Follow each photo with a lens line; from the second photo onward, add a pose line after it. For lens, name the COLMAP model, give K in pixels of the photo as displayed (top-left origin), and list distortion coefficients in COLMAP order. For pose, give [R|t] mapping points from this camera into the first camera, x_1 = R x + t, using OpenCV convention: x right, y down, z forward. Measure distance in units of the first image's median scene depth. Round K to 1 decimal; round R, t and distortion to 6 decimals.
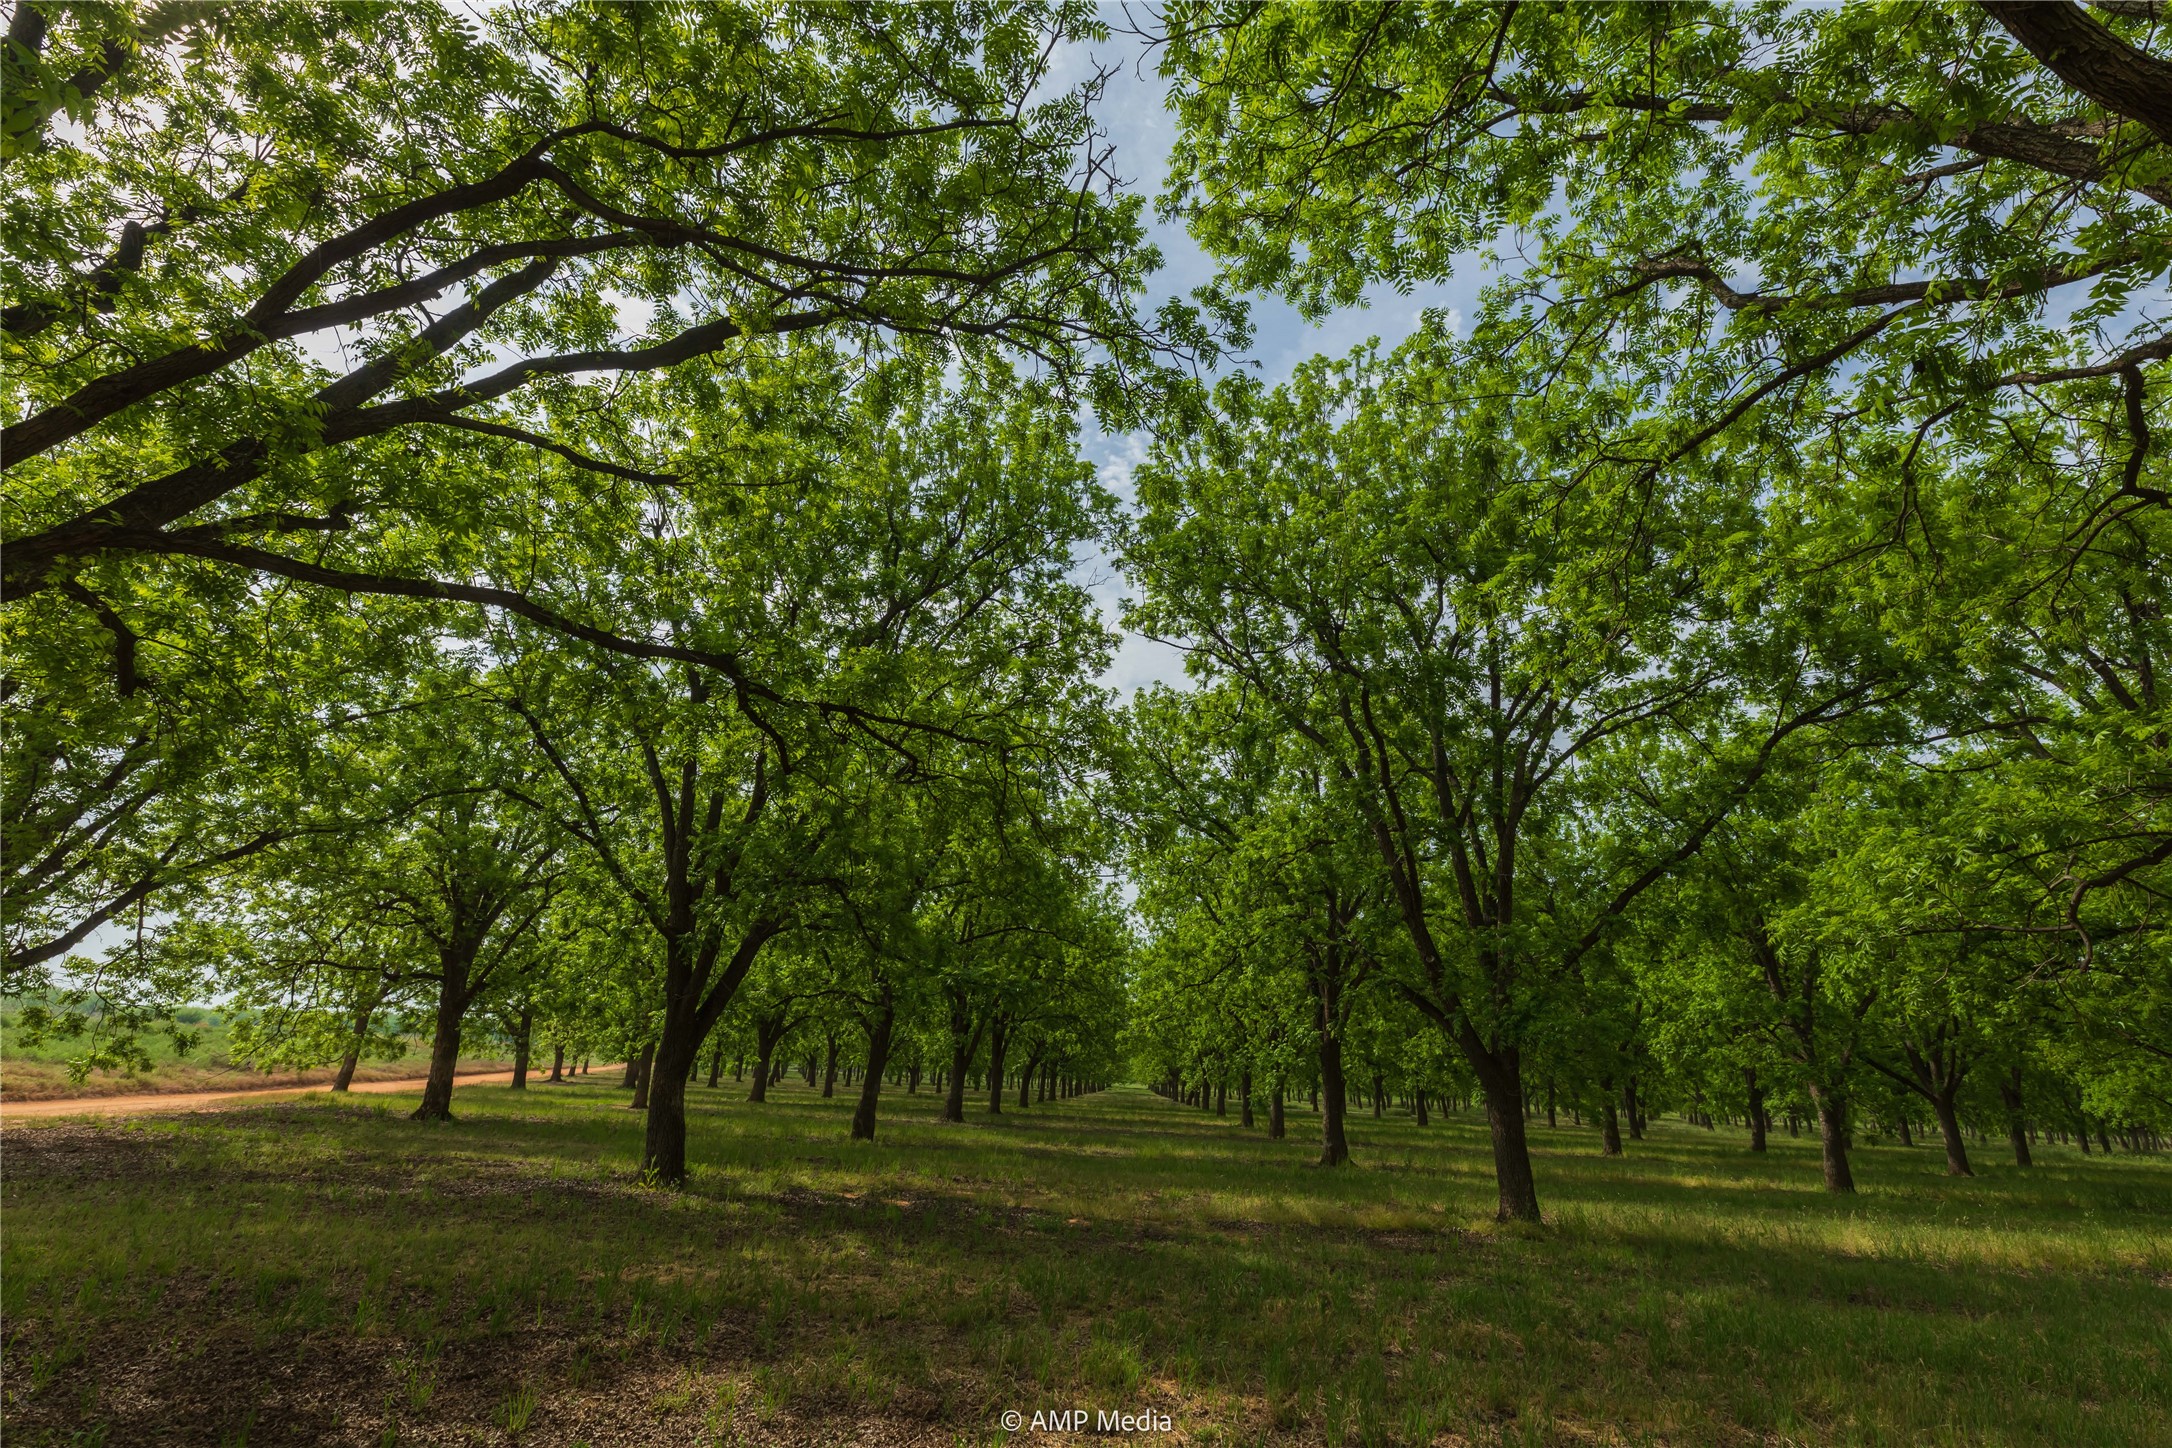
lens RADIAL K [[972.3, 0, 1086.0], [0, 972.3, 724.0], [0, 0, 1]] dist [0.004588, 0.000039]
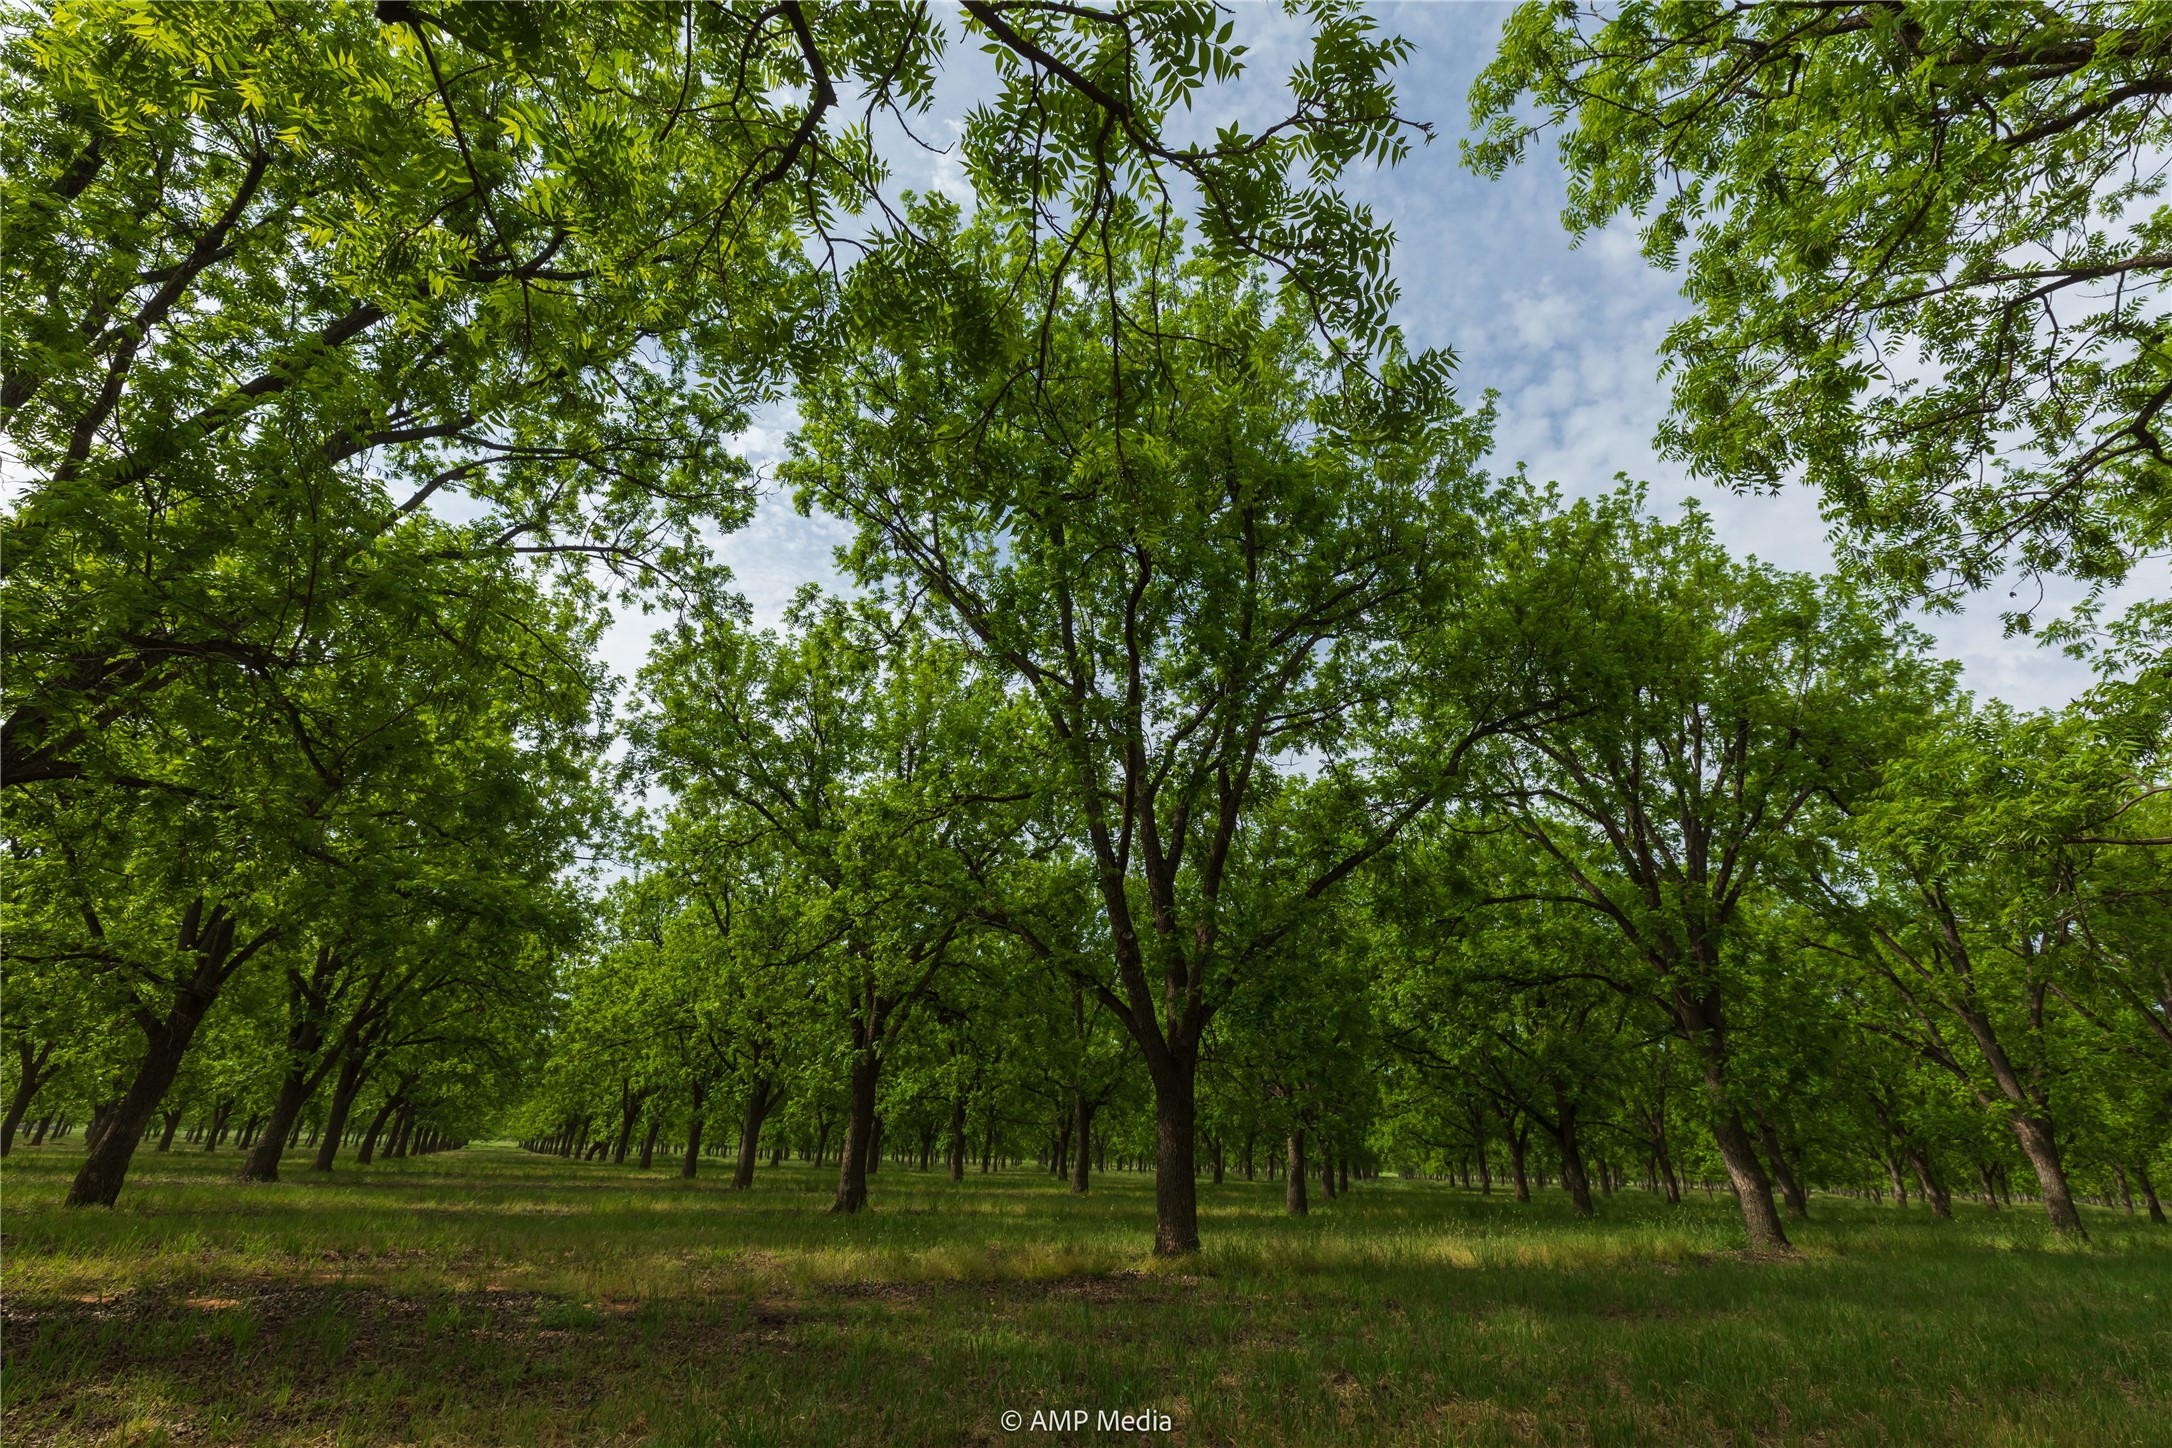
lens RADIAL K [[972.3, 0, 1086.0], [0, 972.3, 724.0], [0, 0, 1]] dist [0.004588, 0.000039]
pose [[0.849421, 0.200800, 0.488020, -0.052969], [-0.176455, 0.979621, -0.095946, 0.070054], [-0.497341, -0.004615, 0.867543, 0.142091]]
